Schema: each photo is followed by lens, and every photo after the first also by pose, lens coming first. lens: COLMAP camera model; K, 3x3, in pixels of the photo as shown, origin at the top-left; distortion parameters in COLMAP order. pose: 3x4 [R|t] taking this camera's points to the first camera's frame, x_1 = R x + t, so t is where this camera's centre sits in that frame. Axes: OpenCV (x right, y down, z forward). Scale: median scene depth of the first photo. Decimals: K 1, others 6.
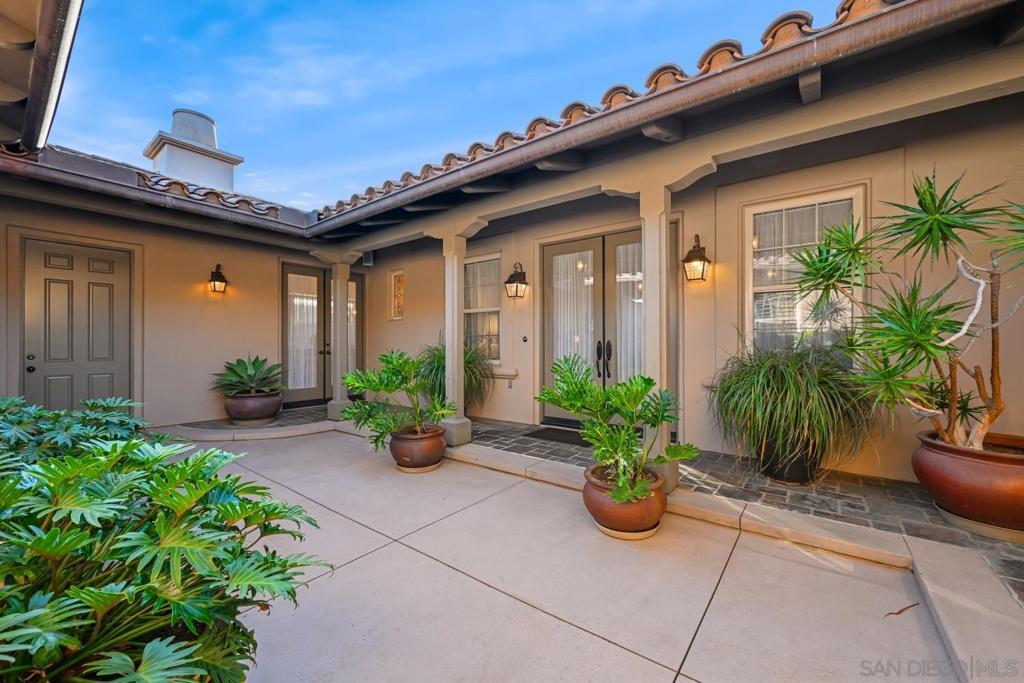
lens RADIAL K [[399.5, 0, 514.4], [0, 399.5, 344.7], [0, 0, 1]] dist [-0.001400, -0.000051]
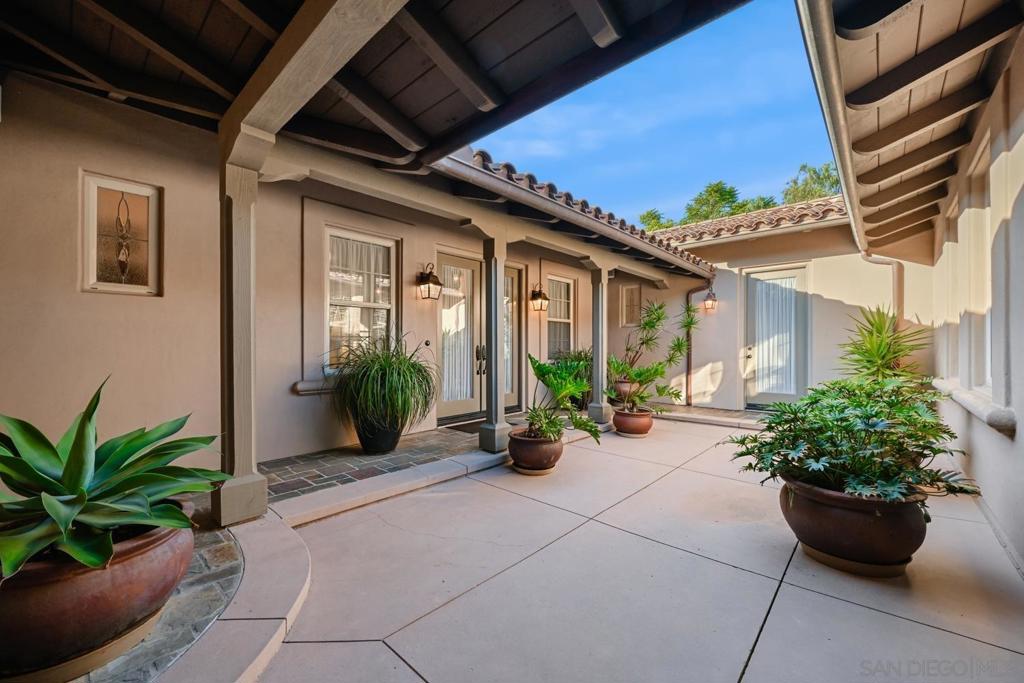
lens RADIAL K [[399.5, 0, 514.4], [0, 399.5, 344.7], [0, 0, 1]] dist [-0.001400, -0.000051]
pose [[0.076202, 0.004011, 0.997084, -0.930872], [0.006302, 0.999970, -0.004505, -0.003506], [-0.997072, 0.006627, 0.076174, 0.722711]]
